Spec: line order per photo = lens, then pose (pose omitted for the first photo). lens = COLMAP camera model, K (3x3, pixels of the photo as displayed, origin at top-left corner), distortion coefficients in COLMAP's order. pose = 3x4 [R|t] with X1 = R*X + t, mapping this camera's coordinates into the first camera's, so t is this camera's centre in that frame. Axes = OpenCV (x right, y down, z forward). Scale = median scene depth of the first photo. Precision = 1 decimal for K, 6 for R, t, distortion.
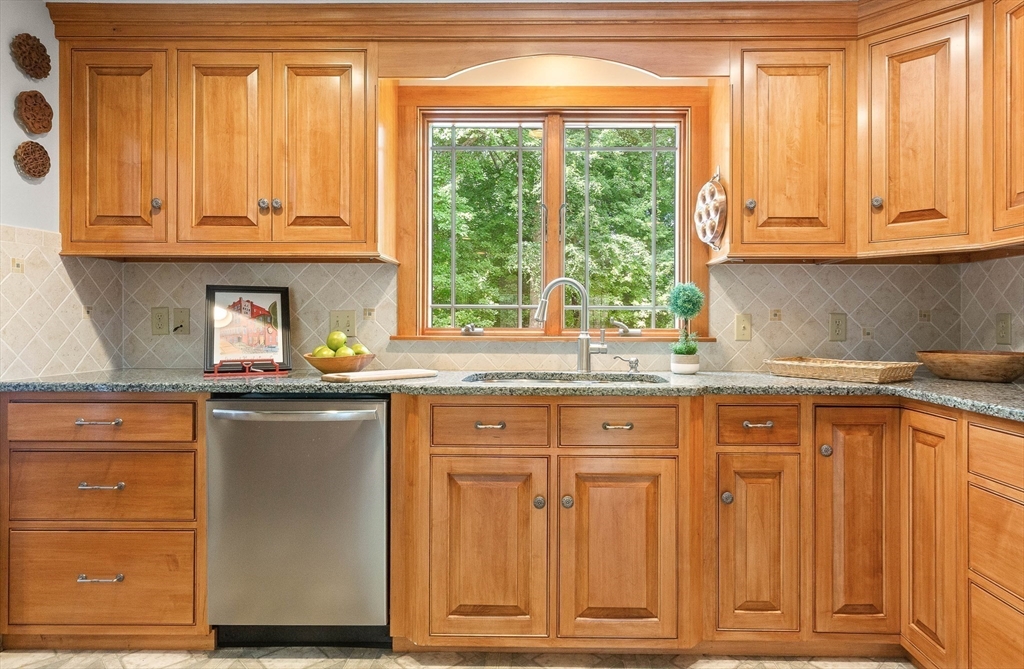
lens RADIAL K [[524.7, 0, 514.1], [0, 524.7, 320.4], [0, 0, 1]] dist [0.003191, 0.000553]
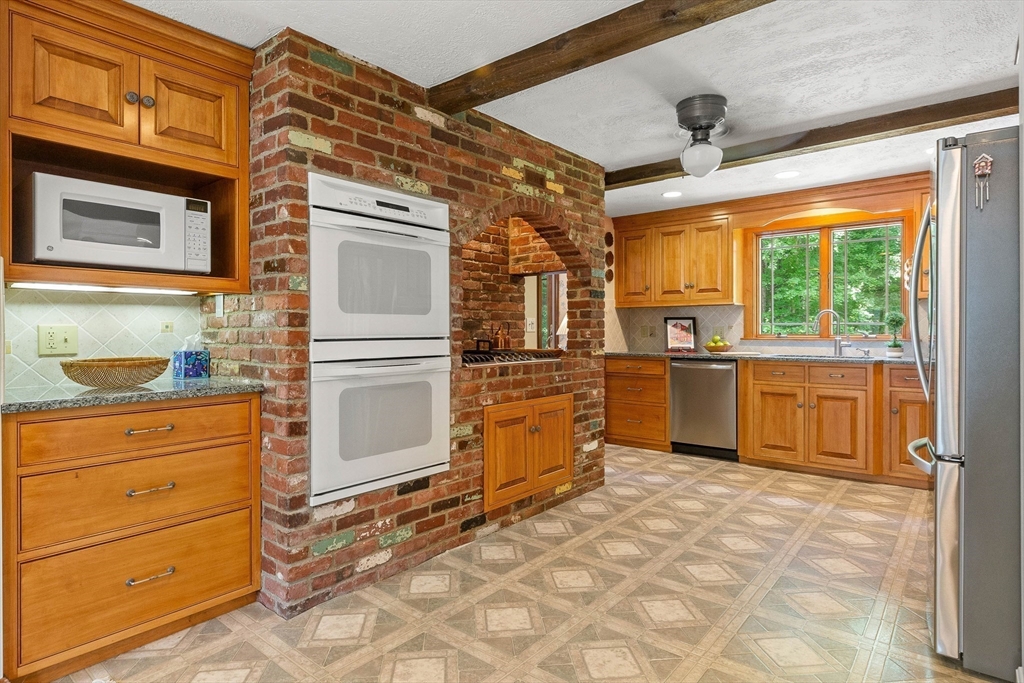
lens RADIAL K [[567.4, 0, 515.6], [0, 567.4, 334.3], [0, 0, 1]] dist [-0.000787, 0.000045]
pose [[0.785539, -0.001463, -0.618810, 0.564931], [0.005859, 0.999970, 0.005074, -0.003986], [0.618784, -0.007612, 0.785524, -1.658275]]
